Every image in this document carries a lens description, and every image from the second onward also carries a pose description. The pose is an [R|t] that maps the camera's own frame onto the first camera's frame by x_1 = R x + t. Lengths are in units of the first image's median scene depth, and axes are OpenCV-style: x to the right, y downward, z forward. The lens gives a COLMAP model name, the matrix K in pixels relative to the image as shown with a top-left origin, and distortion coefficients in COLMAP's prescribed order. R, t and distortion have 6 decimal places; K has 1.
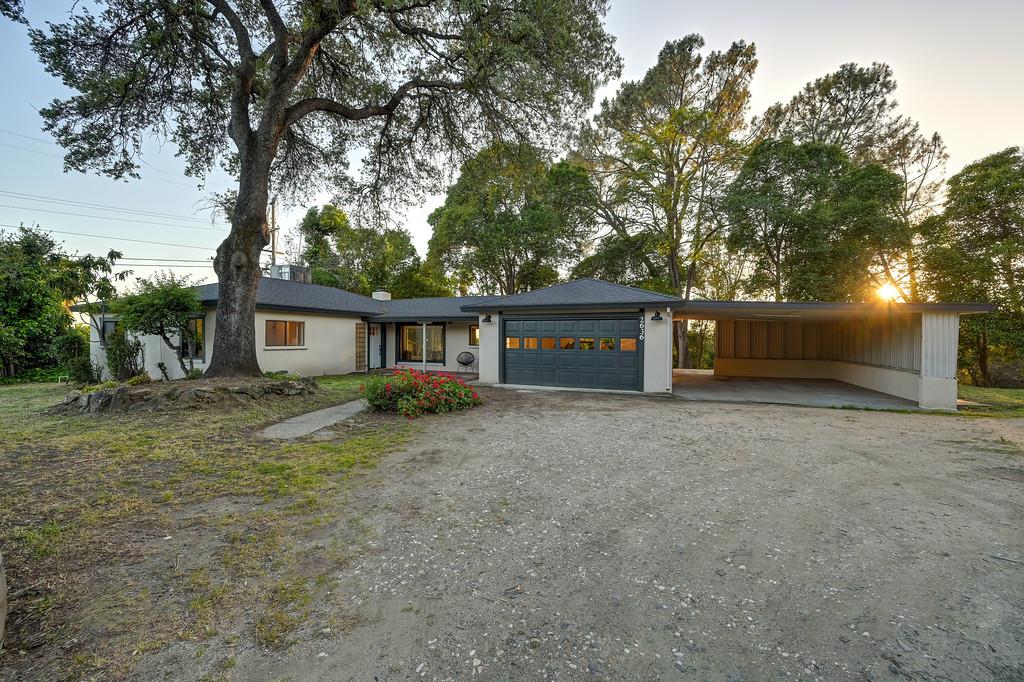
lens RADIAL K [[413.1, 0, 513.2], [0, 413.1, 339.5], [0, 0, 1]] dist [-0.000755, 0.000109]
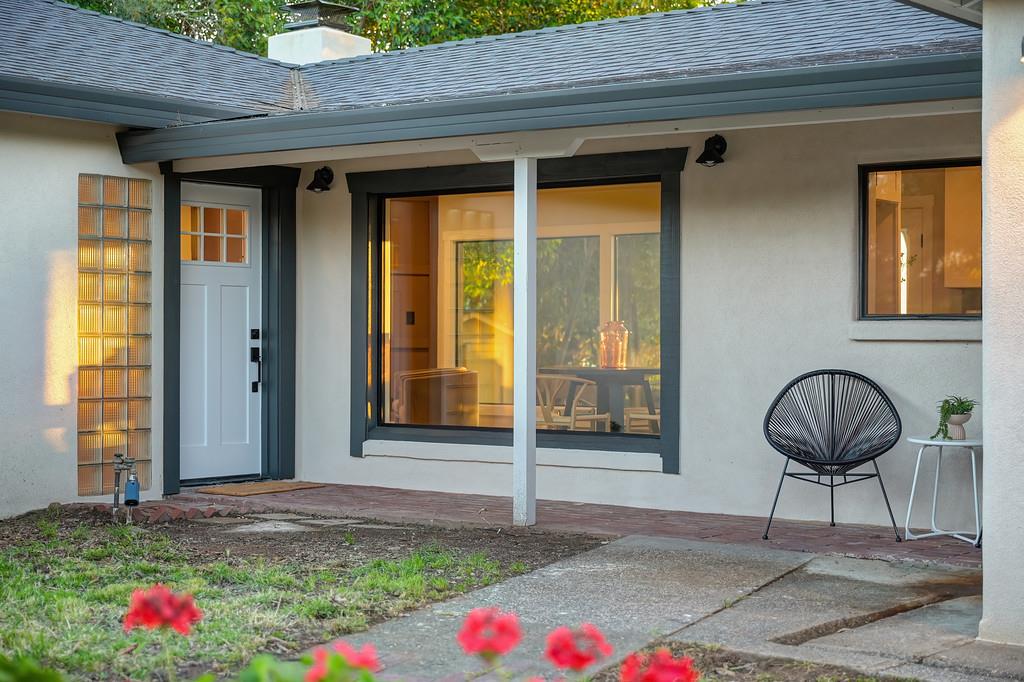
lens RADIAL K [[1751.0, 0, 511.9], [0, 1751.0, 340.8], [0, 0, 1]] dist [-0.014776, 0.000000]
pose [[0.966737, 0.001941, -0.255764, -0.065863], [-0.003144, 0.999986, -0.004294, 0.021929], [0.255753, 0.004956, 0.966730, 0.407261]]
